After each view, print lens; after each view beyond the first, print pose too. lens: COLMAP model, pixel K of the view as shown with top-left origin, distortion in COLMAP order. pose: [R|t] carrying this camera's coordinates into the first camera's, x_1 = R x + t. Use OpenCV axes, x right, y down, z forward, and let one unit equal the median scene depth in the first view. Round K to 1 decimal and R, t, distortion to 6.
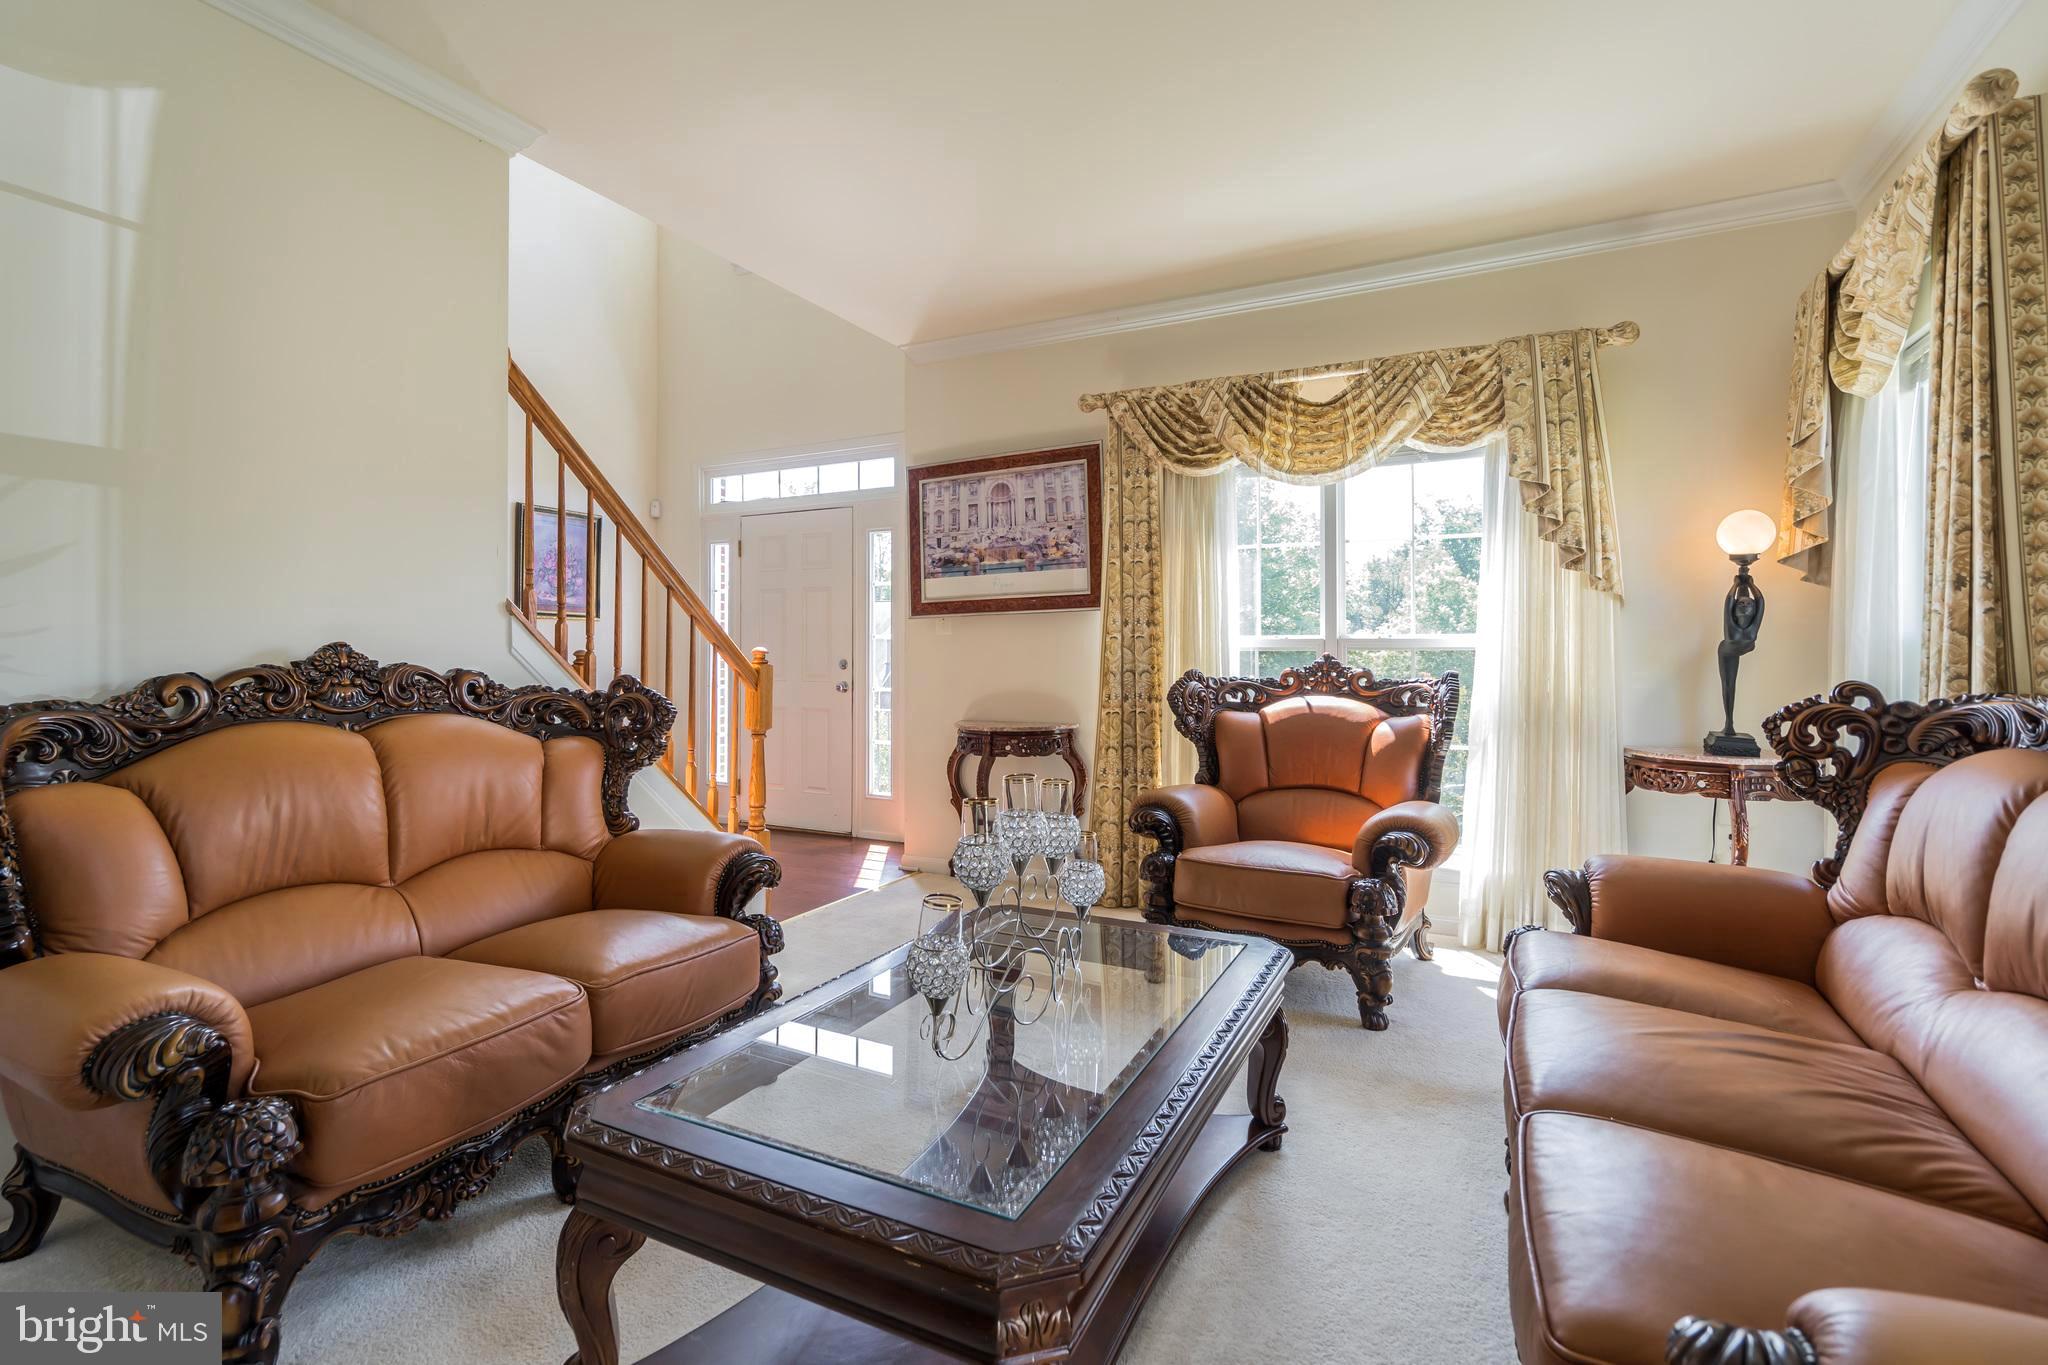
lens RADIAL K [[932.4, 0, 1025.5], [0, 932.4, 670.7], [0, 0, 1]] dist [-0.002989, 0.000711]
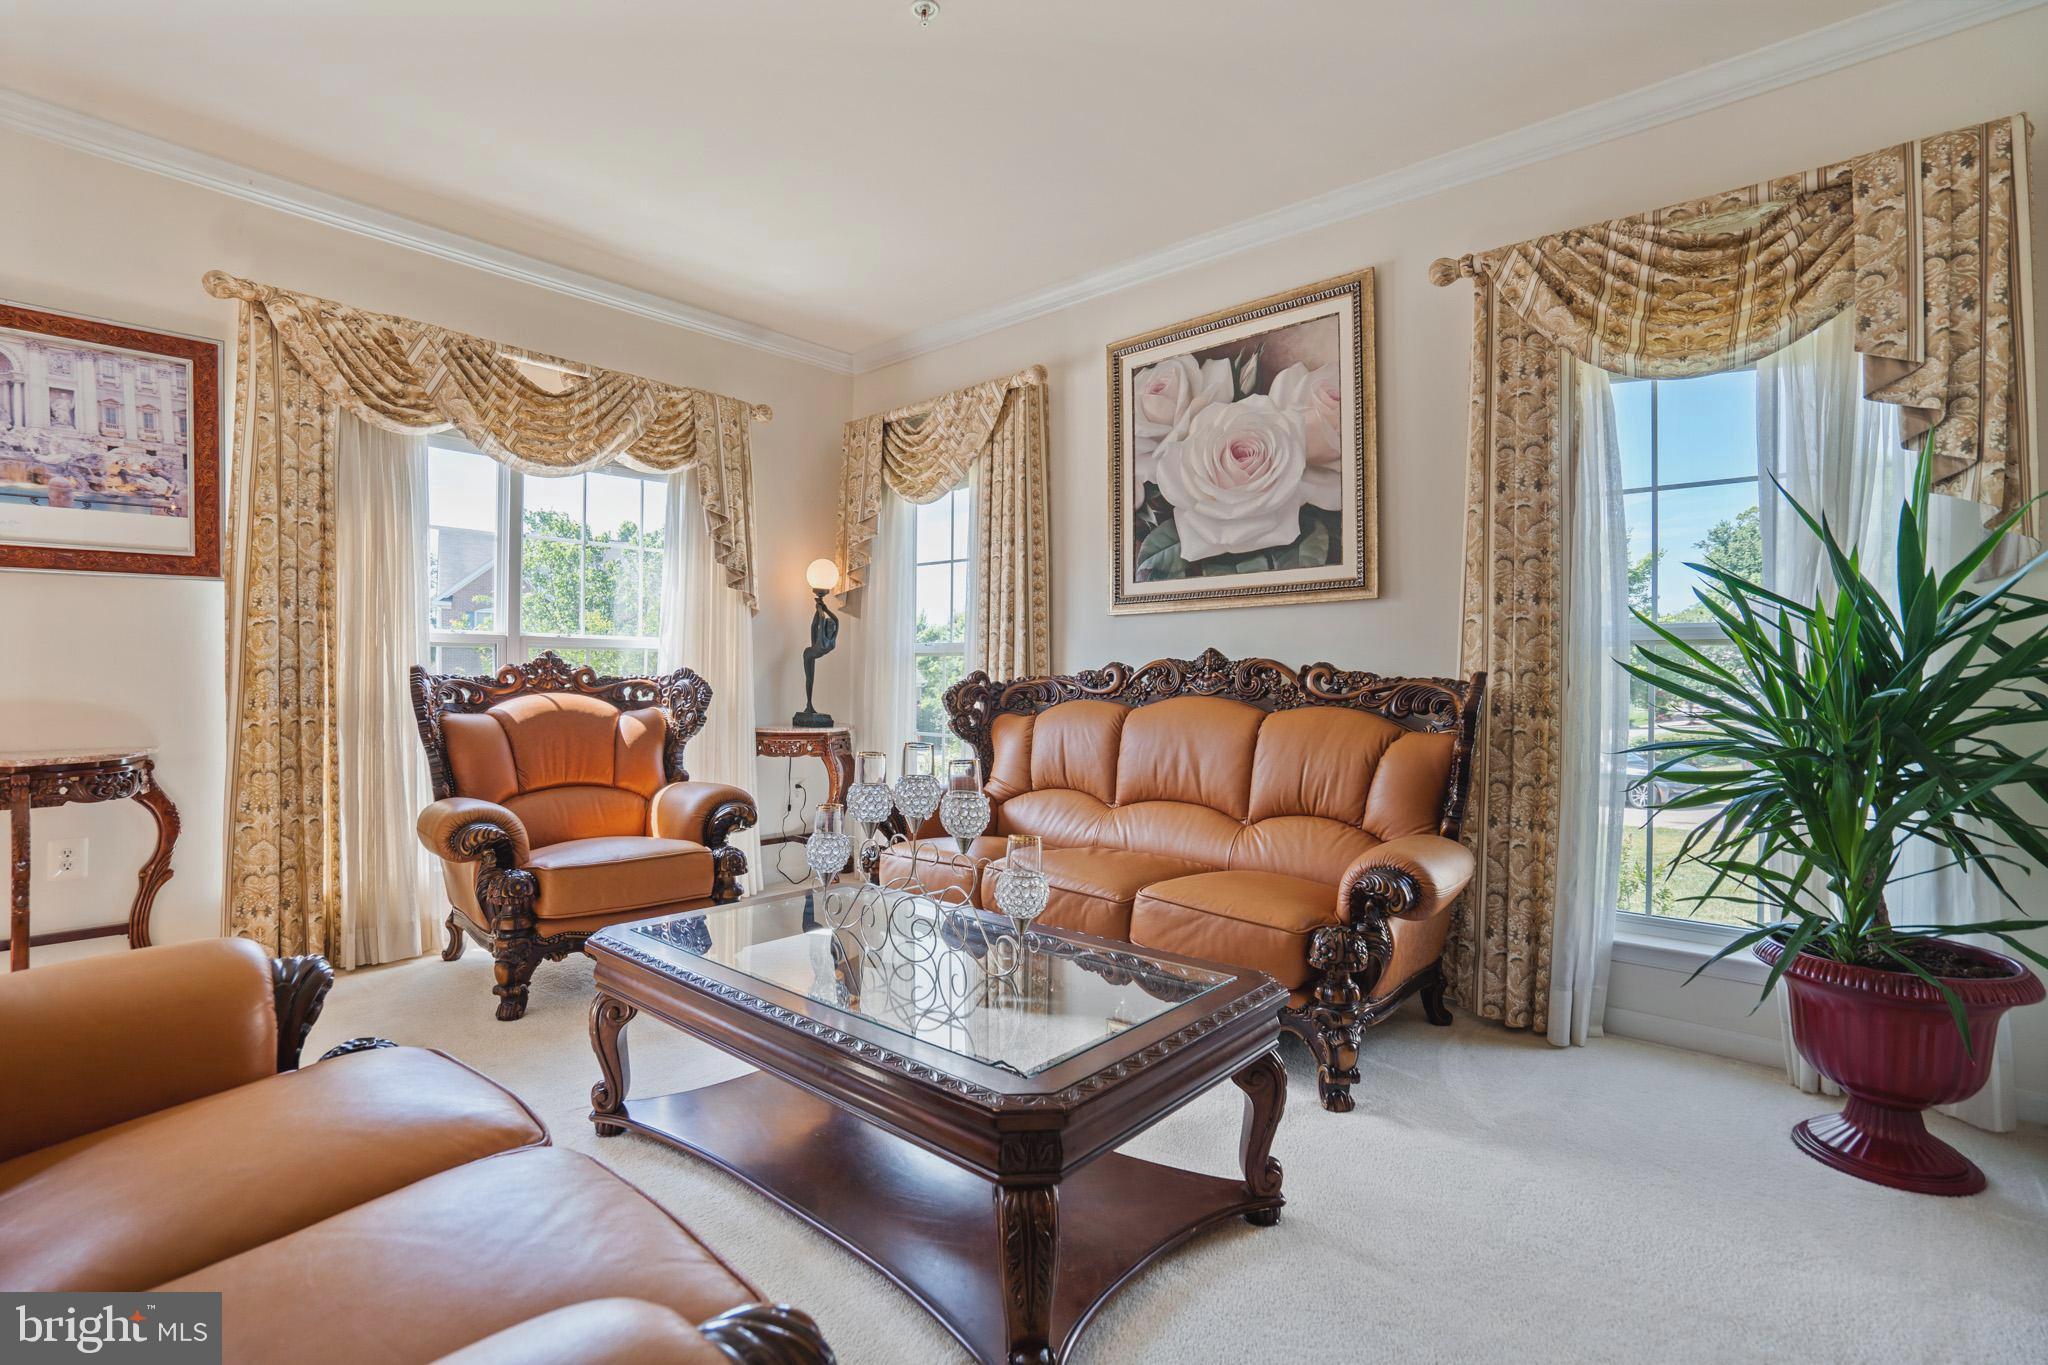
lens RADIAL K [[932.4, 0, 1027.0], [0, 932.4, 680.1], [0, 0, 1]] dist [-0.002989, 0.000711]
pose [[0.286861, -0.005572, 0.957956, -0.479347], [0.007897, 0.999963, 0.003452, 0.013815], [-0.957940, 0.006575, 0.286894, 0.244383]]
